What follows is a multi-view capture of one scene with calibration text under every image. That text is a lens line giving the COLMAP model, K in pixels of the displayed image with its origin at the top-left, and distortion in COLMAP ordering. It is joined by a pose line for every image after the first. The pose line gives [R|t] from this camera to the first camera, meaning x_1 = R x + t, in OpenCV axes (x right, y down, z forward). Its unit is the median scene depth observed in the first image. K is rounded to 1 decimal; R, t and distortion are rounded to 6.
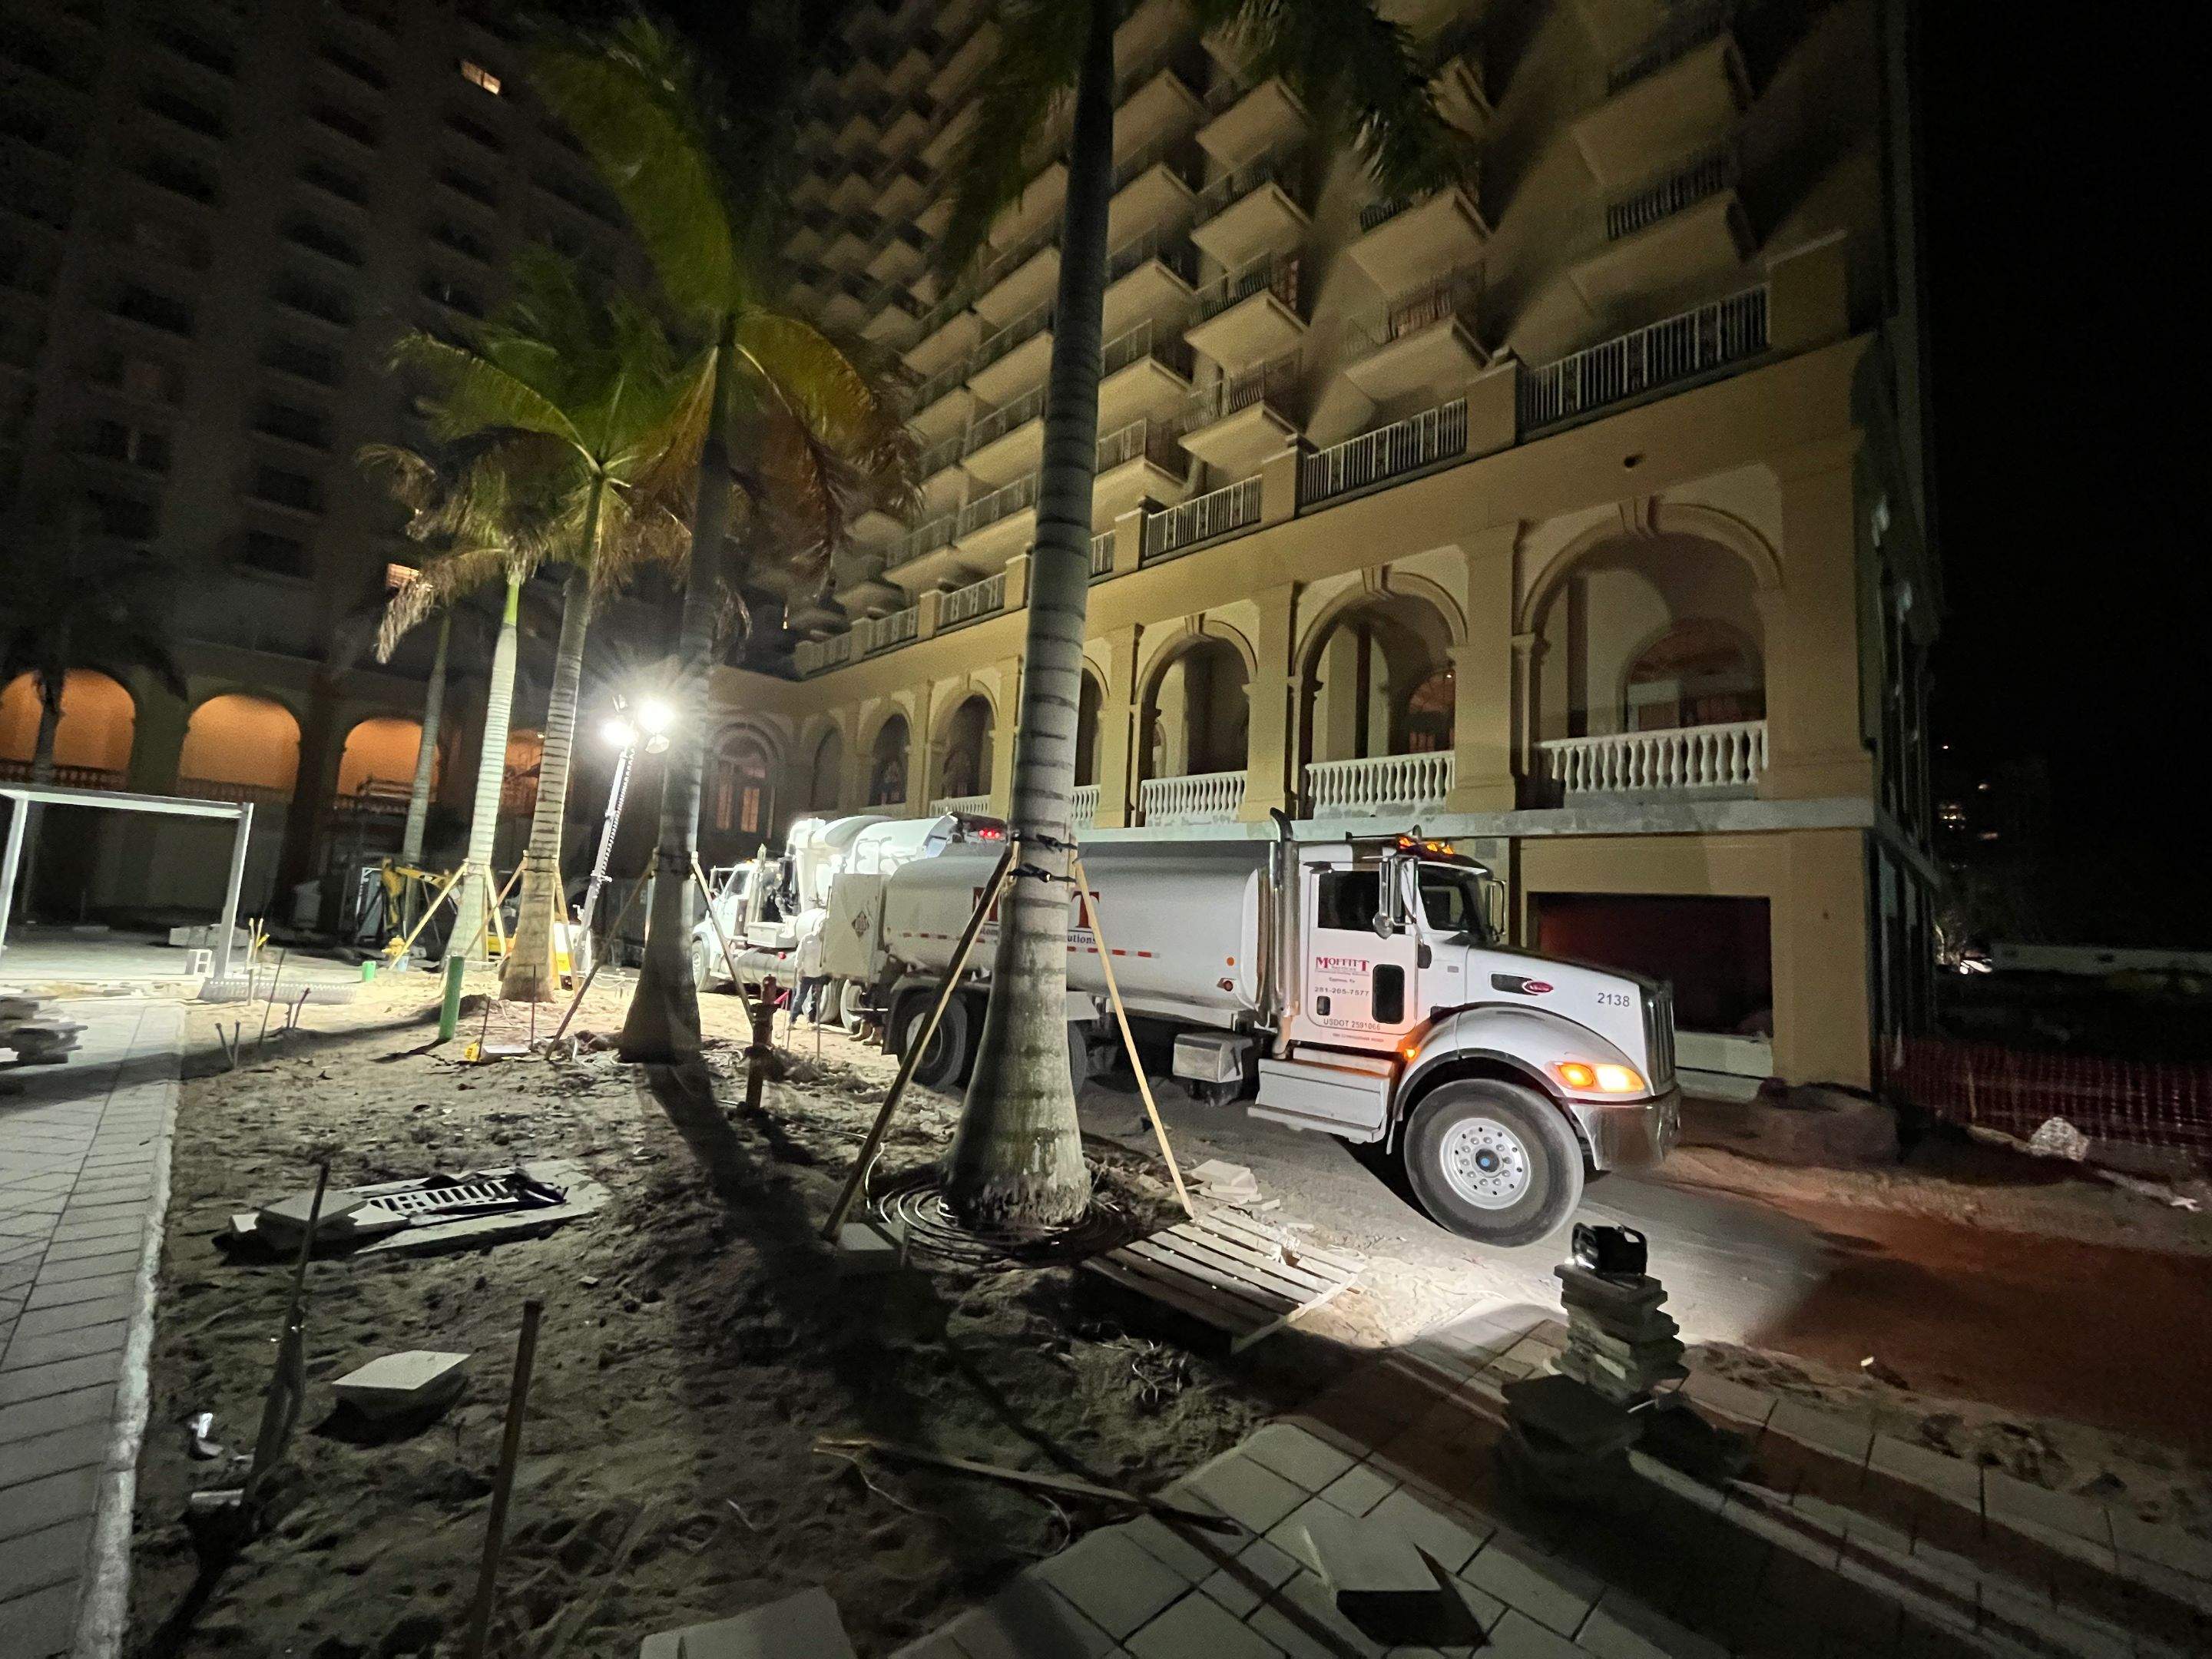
lens RADIAL K [[891.4, 0, 1108.3], [0, 891.4, 826.7], [0, 0, 1]] dist [-0.004190, 0.000301]
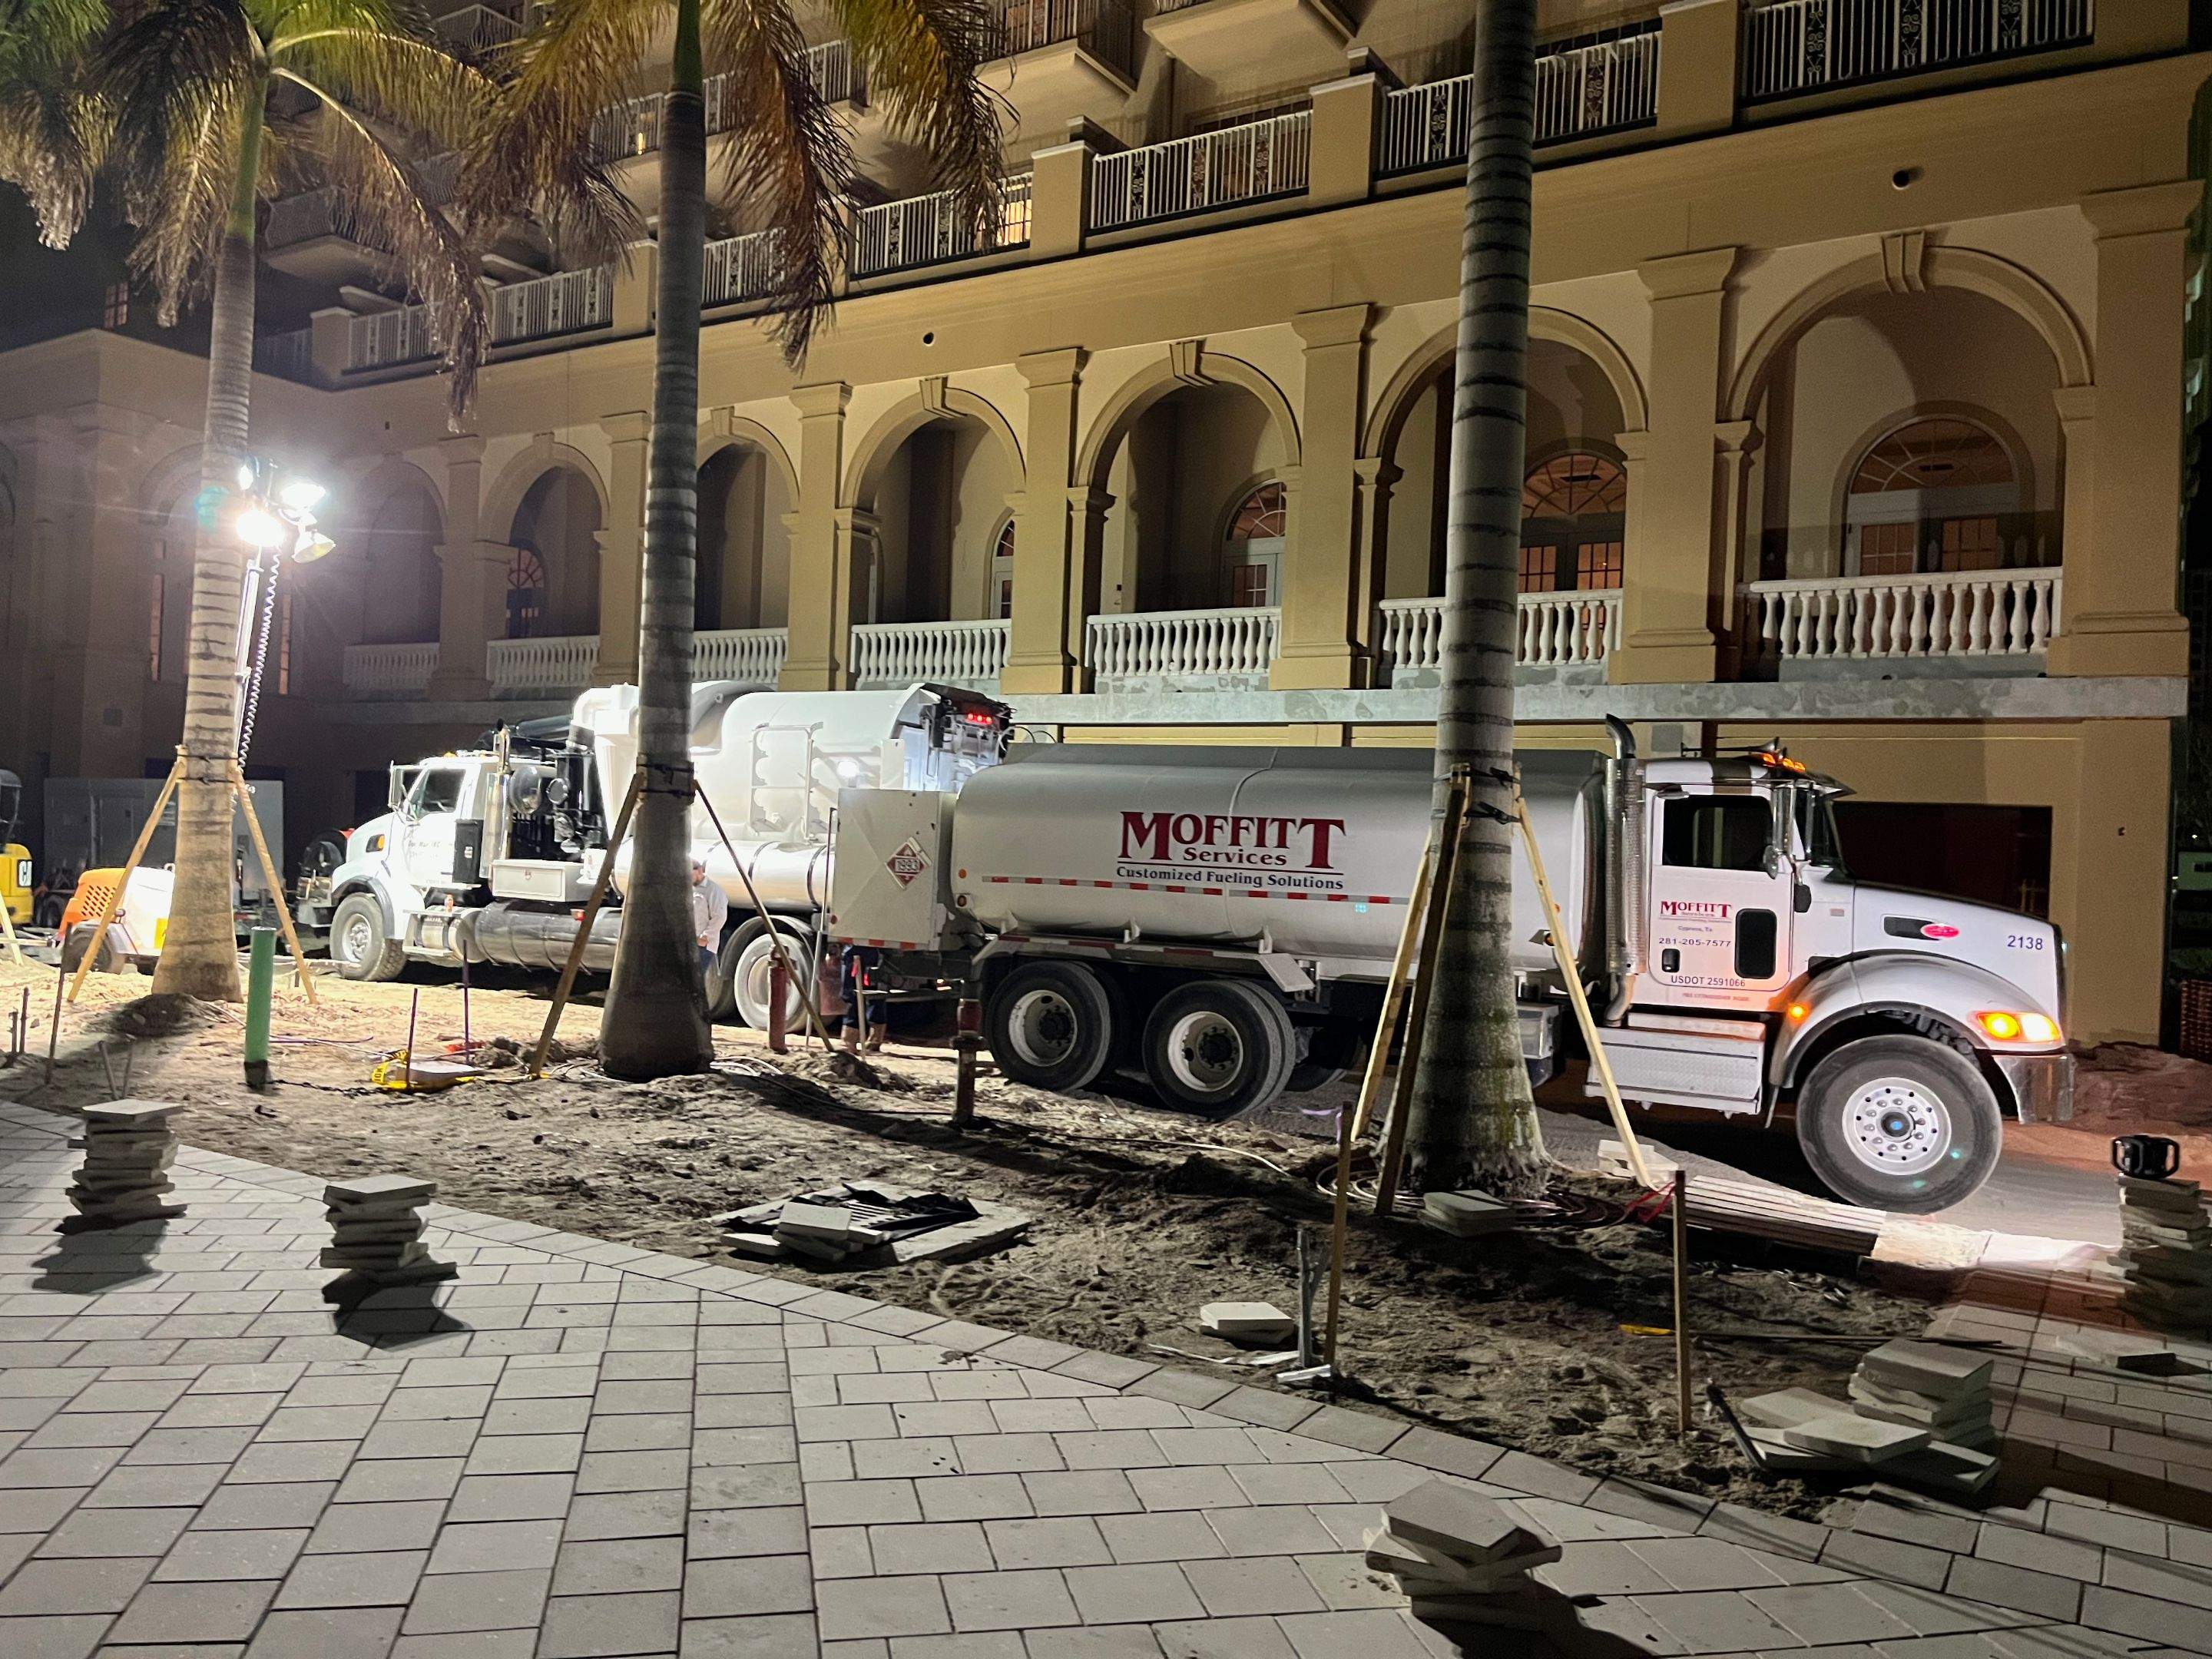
lens RADIAL K [[1673.9, 0, 1092.9], [0, 1673.9, 830.5], [0, 0, 1]] dist [0.069987, -0.094230]
pose [[0.976320, -0.013232, 0.215928, -0.302879], [-0.009594, 0.994497, 0.104320, -0.036553], [-0.216121, -0.103922, 0.970820, -0.185667]]
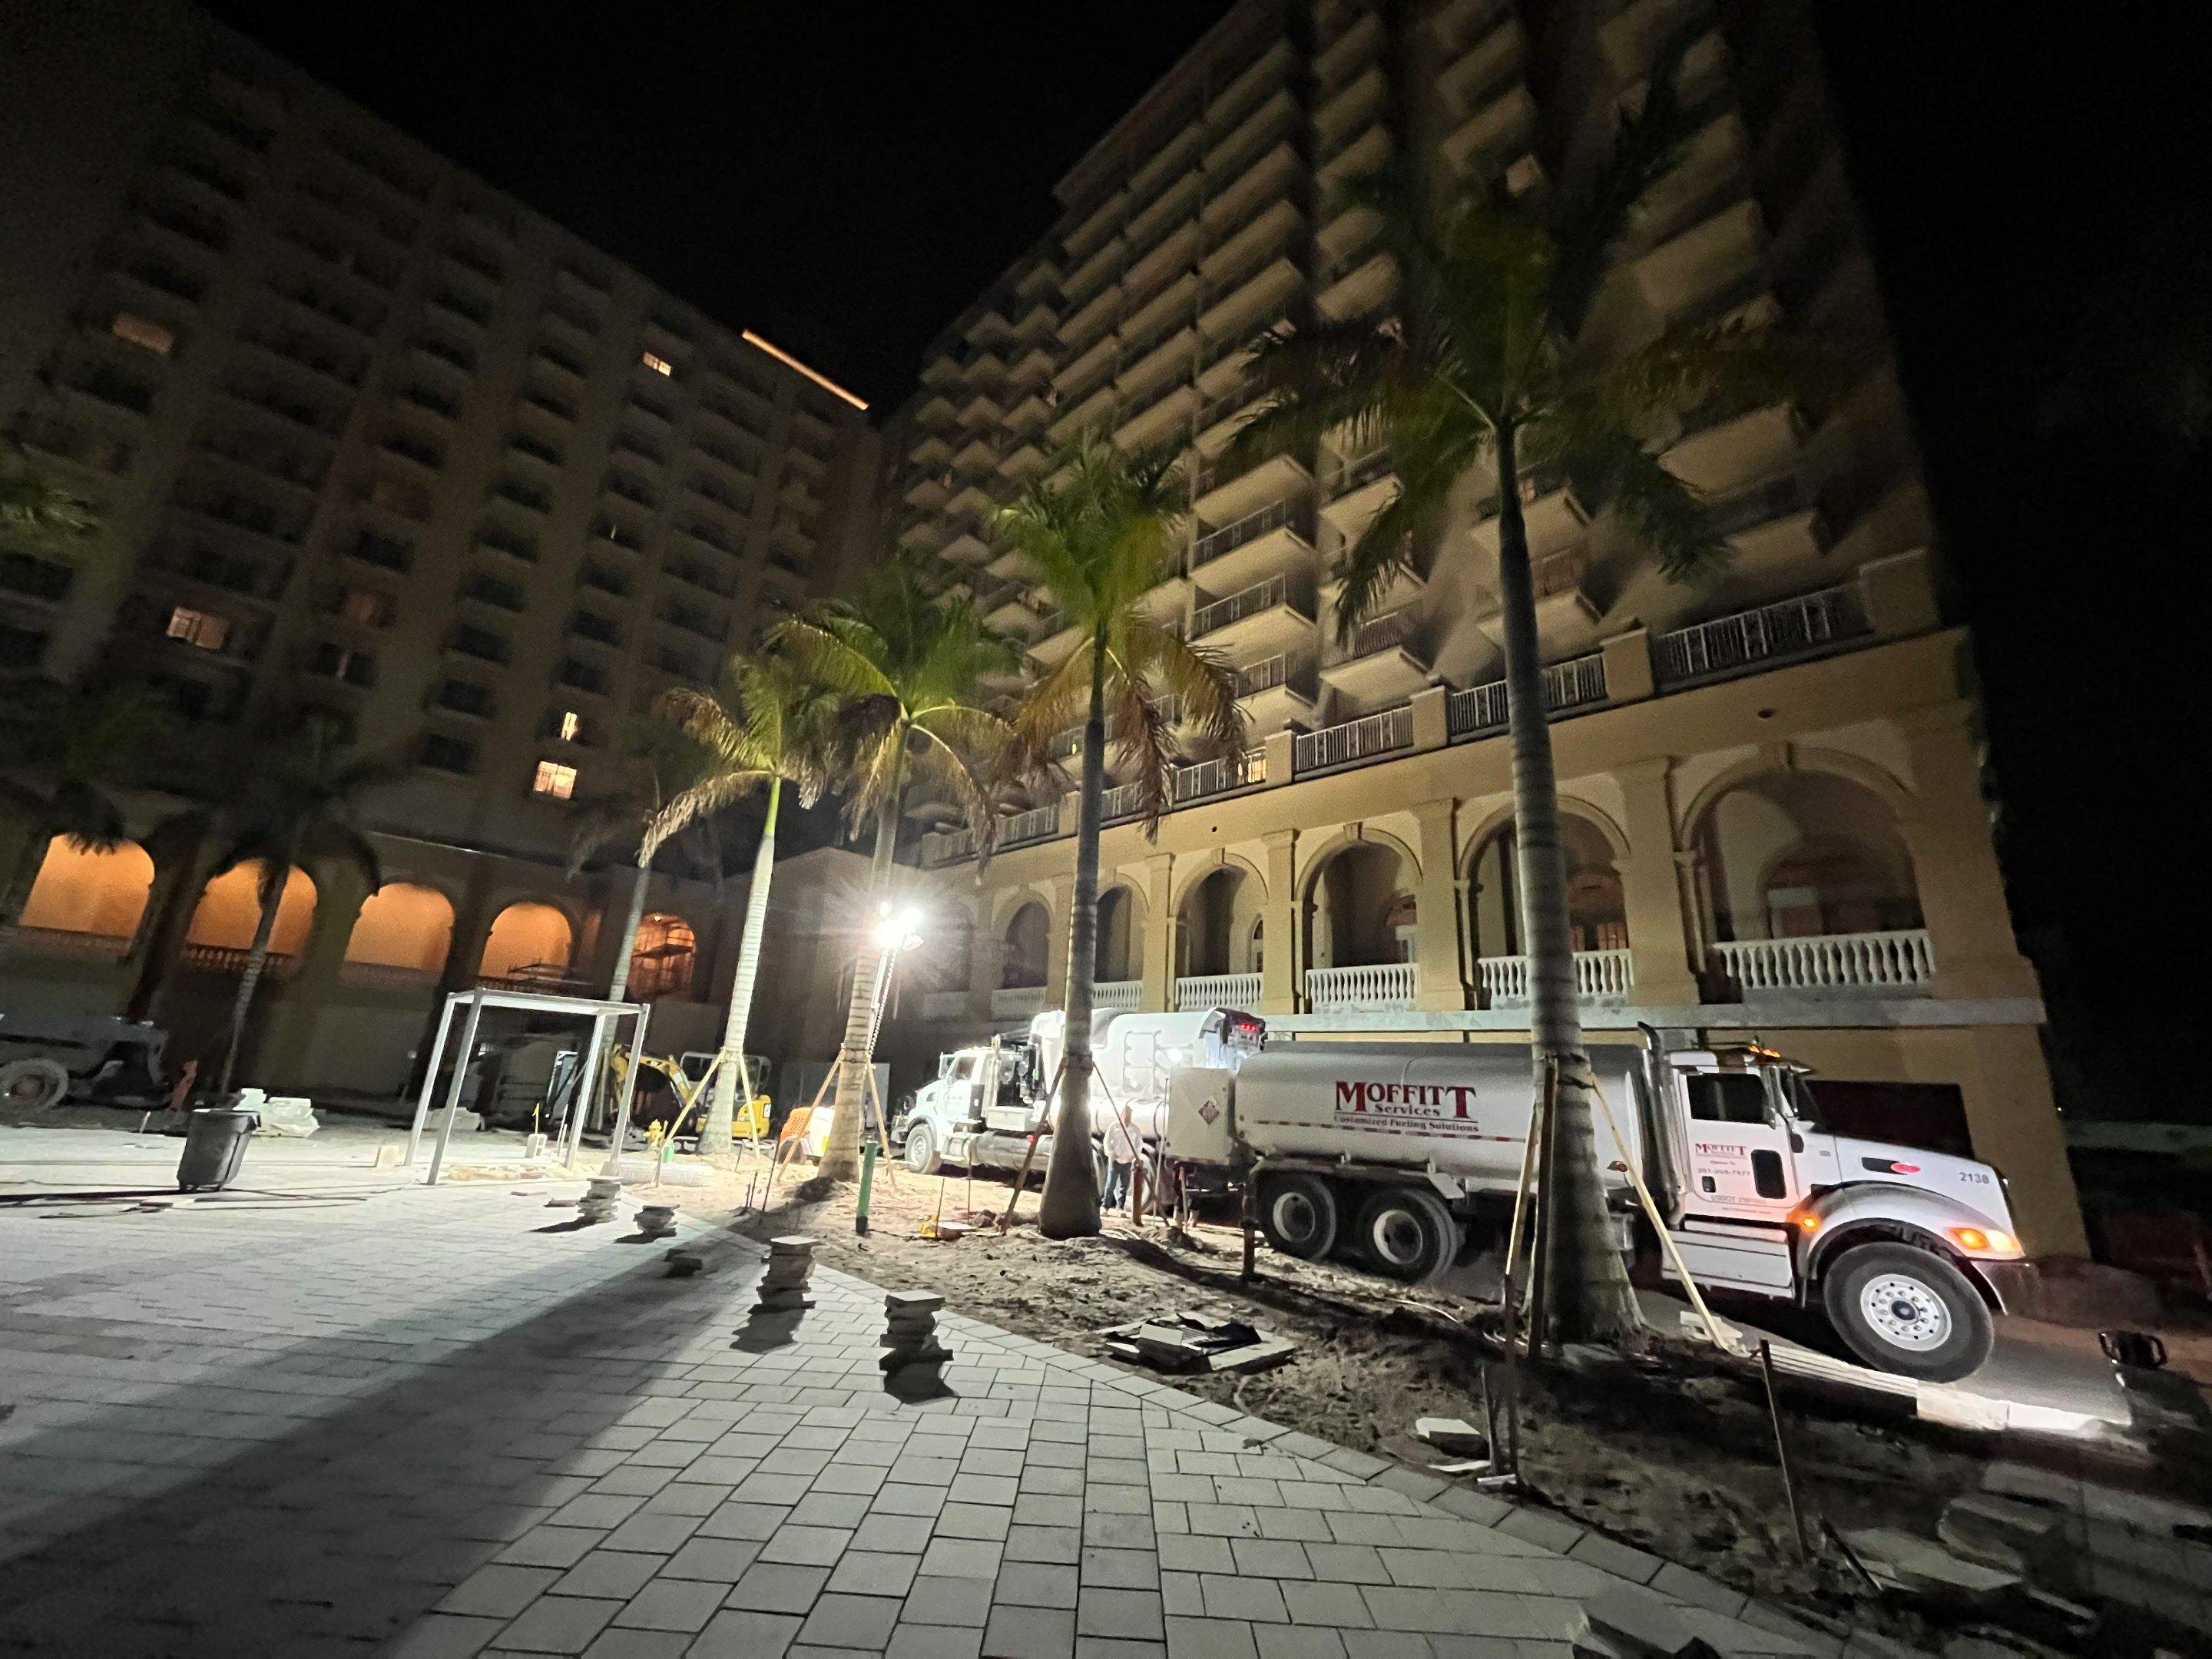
lens RADIAL K [[891.4, 0, 1104.7], [0, 891.4, 824.4], [0, 0, 1]] dist [-0.004190, 0.000301]
pose [[0.999996, -0.001975, -0.002103, -0.302763], [0.001541, 0.981925, -0.189262, -0.030521], [0.002438, 0.189258, 0.981924, -0.164155]]
